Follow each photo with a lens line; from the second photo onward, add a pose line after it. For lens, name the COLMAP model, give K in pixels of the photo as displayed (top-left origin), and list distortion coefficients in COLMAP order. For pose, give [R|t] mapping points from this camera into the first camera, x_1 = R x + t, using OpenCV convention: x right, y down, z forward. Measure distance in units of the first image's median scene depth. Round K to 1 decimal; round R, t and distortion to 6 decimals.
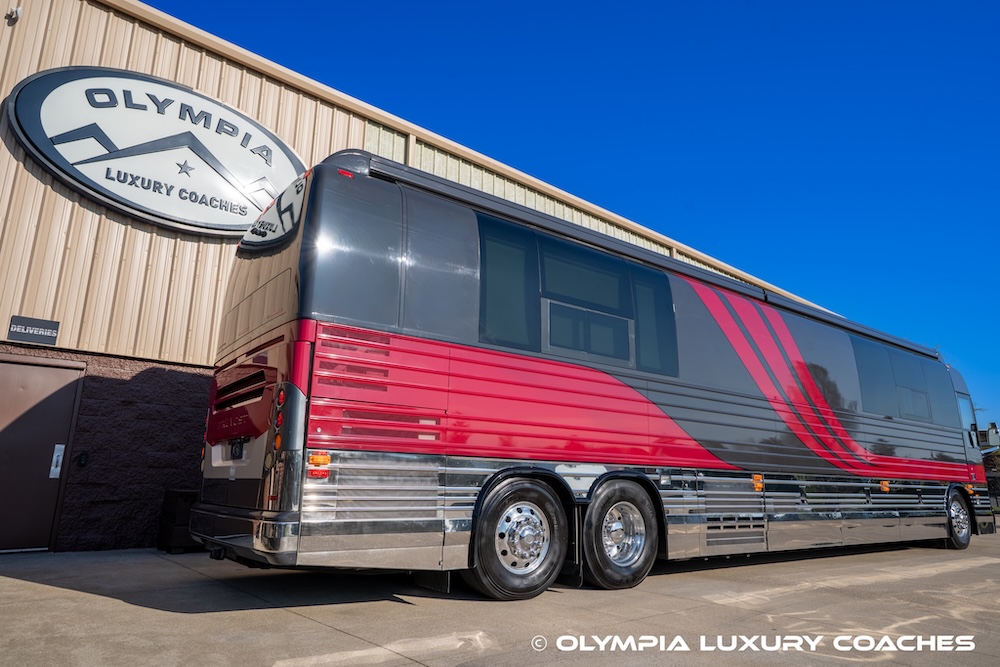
lens RADIAL K [[649.1, 0, 509.6], [0, 649.1, 335.3], [0, 0, 1]] dist [-0.015531, 0.014357]
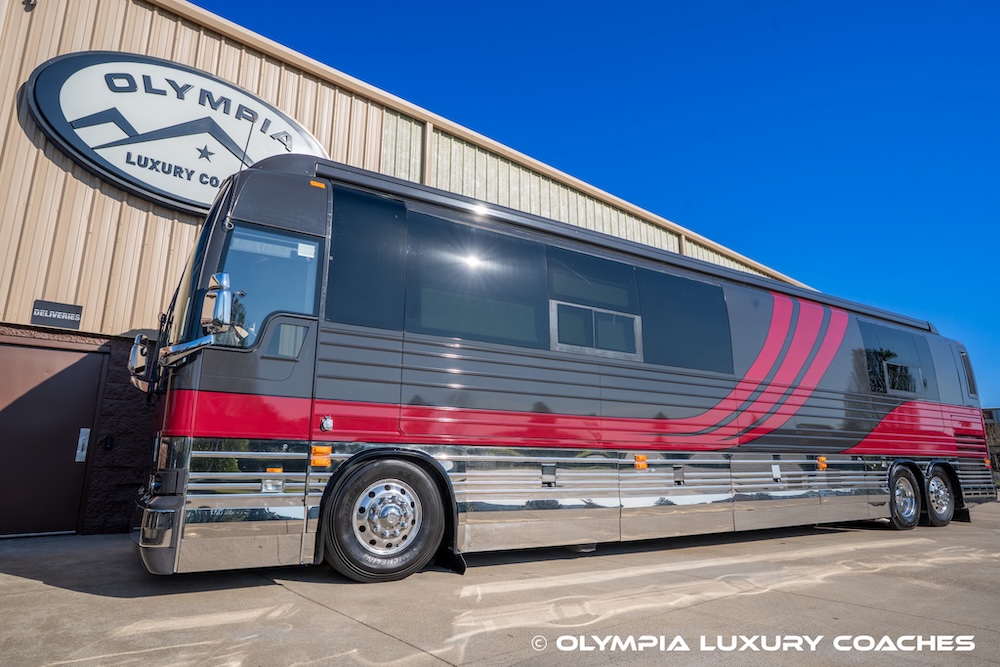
lens RADIAL K [[597.3, 0, 504.5], [0, 597.3, 337.4], [0, 0, 1]] dist [-0.022299, 0.008961]
pose [[0.999661, -0.012391, -0.022878, -0.020005], [0.012754, 0.999794, 0.015791, 0.018283], [0.022678, -0.016077, 0.999614, 0.084456]]
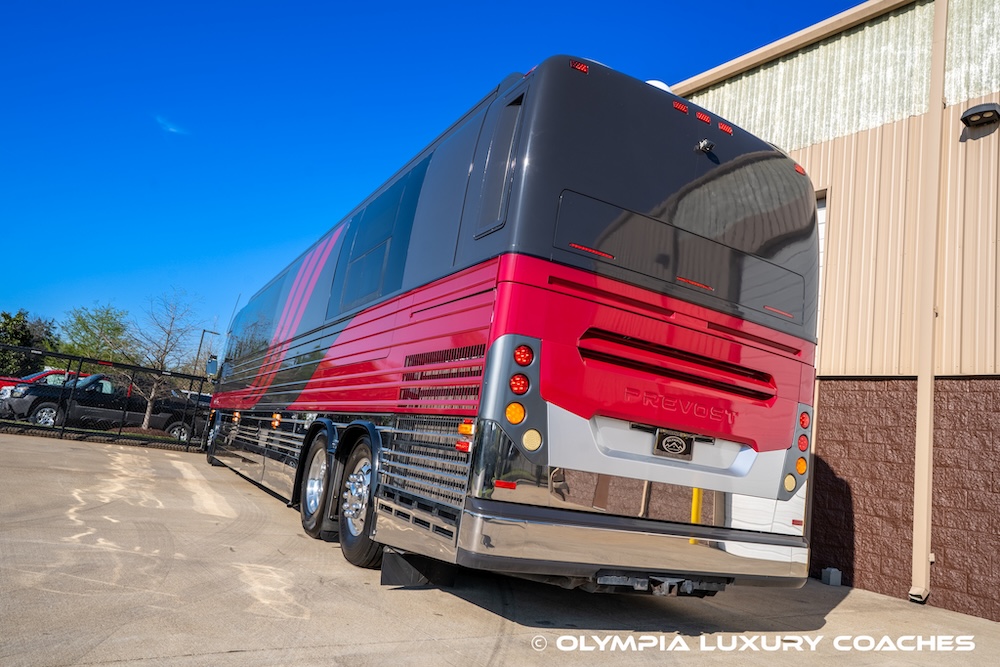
lens RADIAL K [[705.6, 0, 504.2], [0, 705.6, 326.7], [0, 0, 1]] dist [-0.009524, 0.034070]
pose [[-0.079350, -0.203066, -0.975945, 1.396490], [0.096331, 0.972888, -0.210262, 0.337760], [0.992181, -0.110698, -0.057637, 1.376239]]
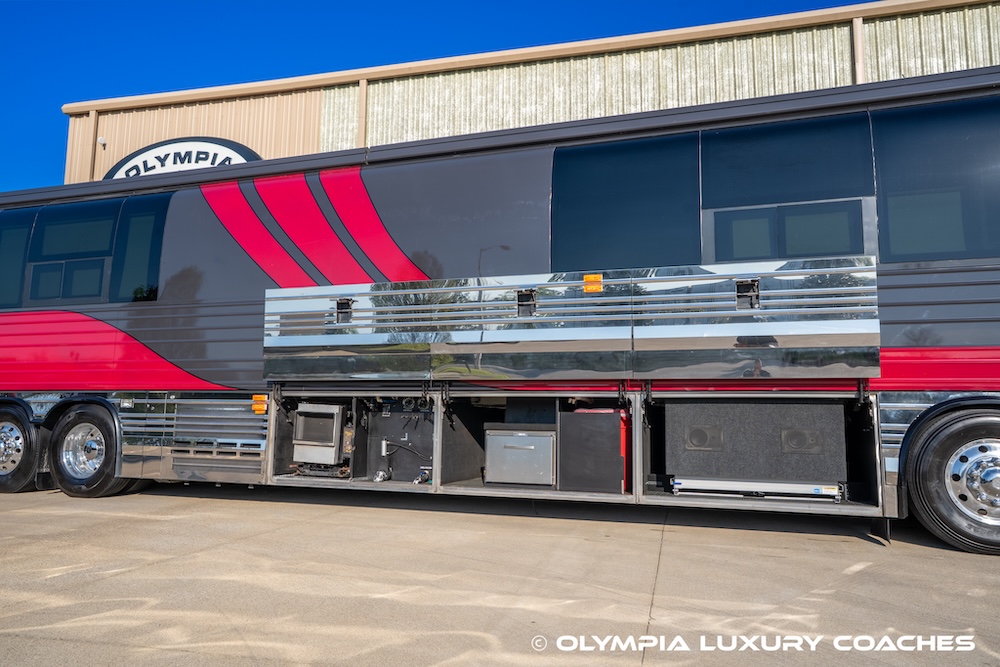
lens RADIAL K [[705.6, 0, 509.3], [0, 705.6, 344.3], [0, 0, 1]] dist [-0.009524, 0.034070]
pose [[0.553181, -0.093172, -0.827834, 1.142784], [0.190472, 0.981549, 0.016806, 0.169215], [0.810994, -0.166976, 0.560721, 0.651169]]
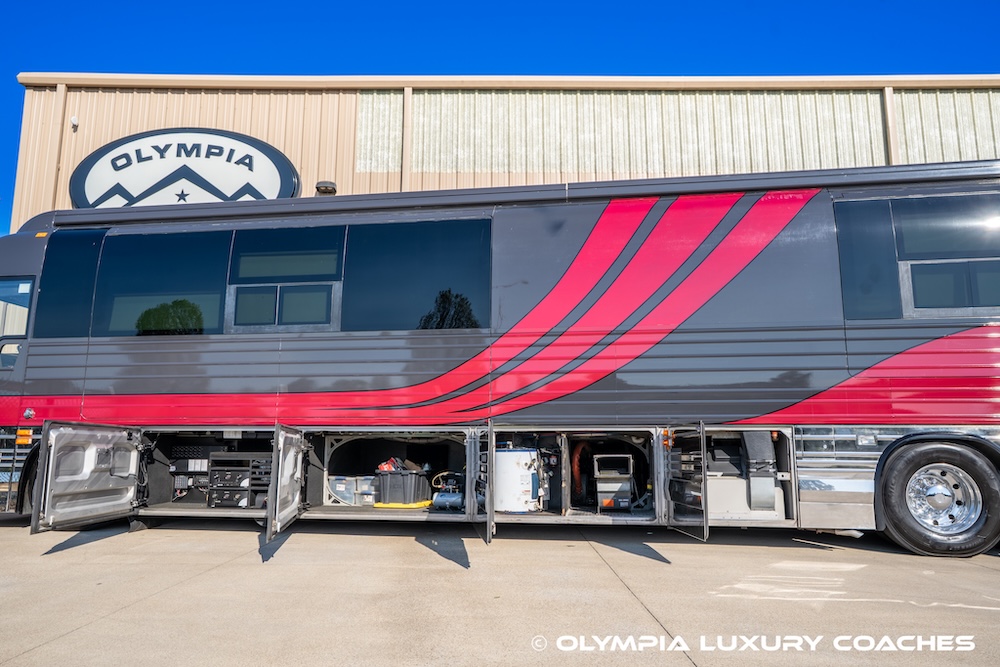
lens RADIAL K [[705.6, 0, 493.6], [0, 705.6, 342.2], [0, 0, 1]] dist [-0.009524, 0.034070]
pose [[0.740444, -0.107548, -0.663457, 0.790821], [0.158373, 0.987238, 0.016718, 0.088851], [0.653192, -0.117452, 0.748027, 0.337058]]
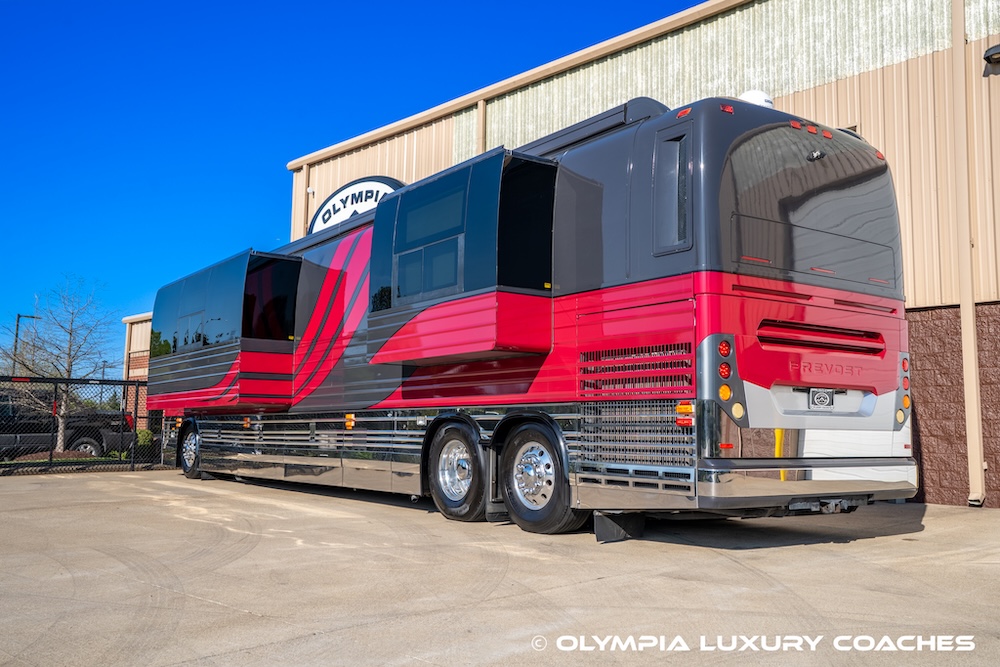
lens RADIAL K [[920.3, 0, 505.1], [0, 920.3, 329.5], [0, 0, 1]] dist [0.056758, 0.000000]
pose [[0.038552, -0.118683, -0.992183, 1.710655], [0.226480, 0.968120, -0.107005, 0.289937], [0.973252, -0.220585, 0.064202, 1.140530]]
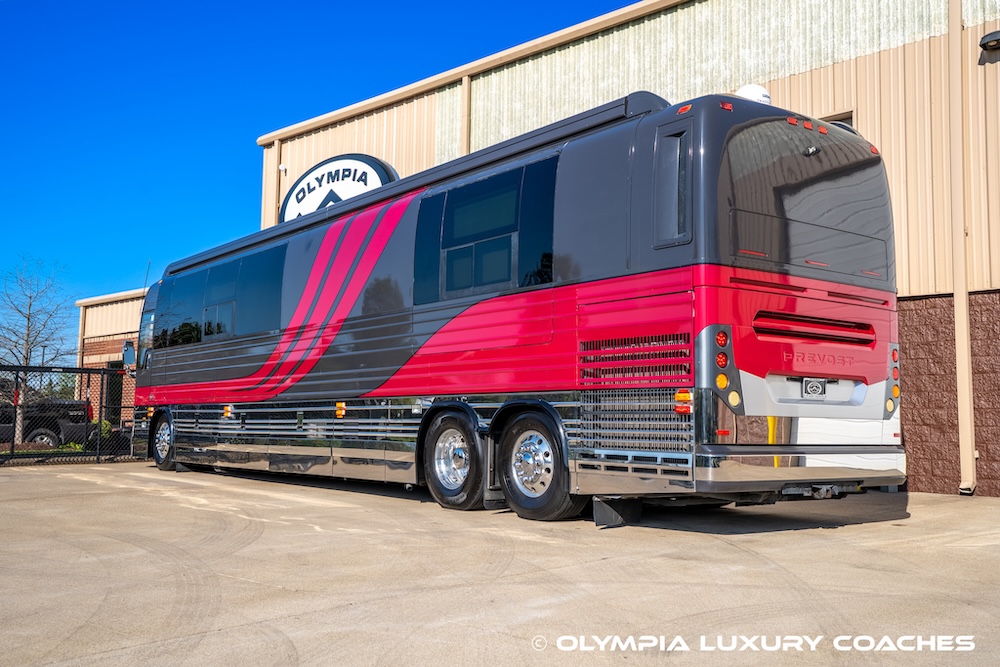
lens RADIAL K [[997.9, 0, 504.1], [0, 997.9, 327.2], [0, 0, 1]] dist [0.078544, 0.000000]
pose [[0.066281, -0.103060, -0.992464, 1.800230], [0.227177, 0.970087, -0.085564, 0.285294], [0.971595, -0.219794, 0.087711, 1.108130]]
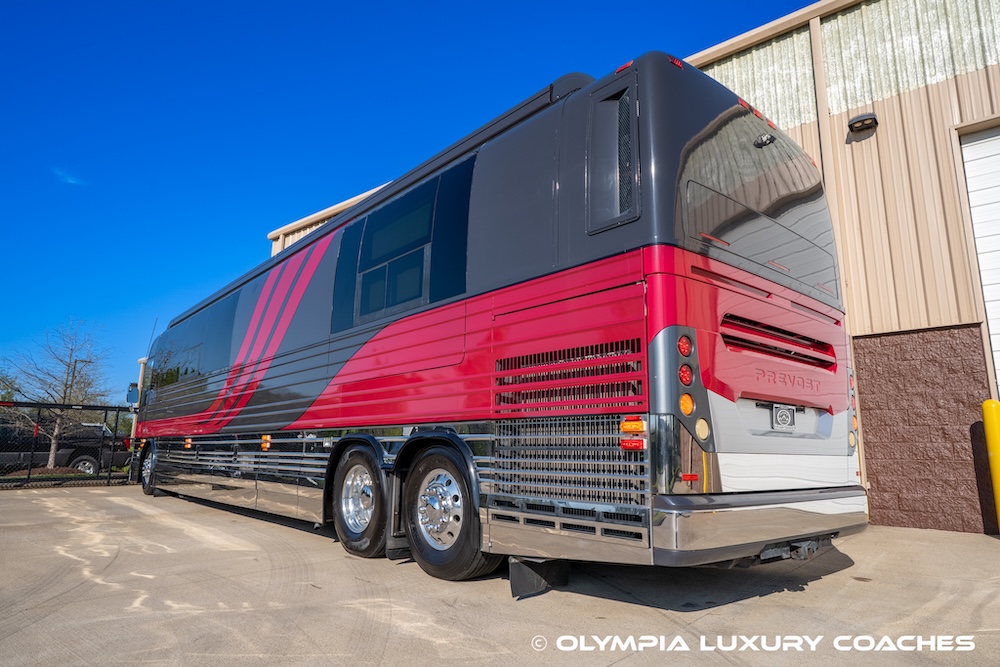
lens RADIAL K [[621.0, 0, 506.6], [0, 621.0, 326.7], [0, 0, 1]] dist [-0.011338, 0.008025]
pose [[0.129426, -0.203530, -0.970476, 1.325379], [0.222927, 0.959626, -0.171524, 0.294192], [0.966205, -0.194146, 0.169573, 1.191639]]
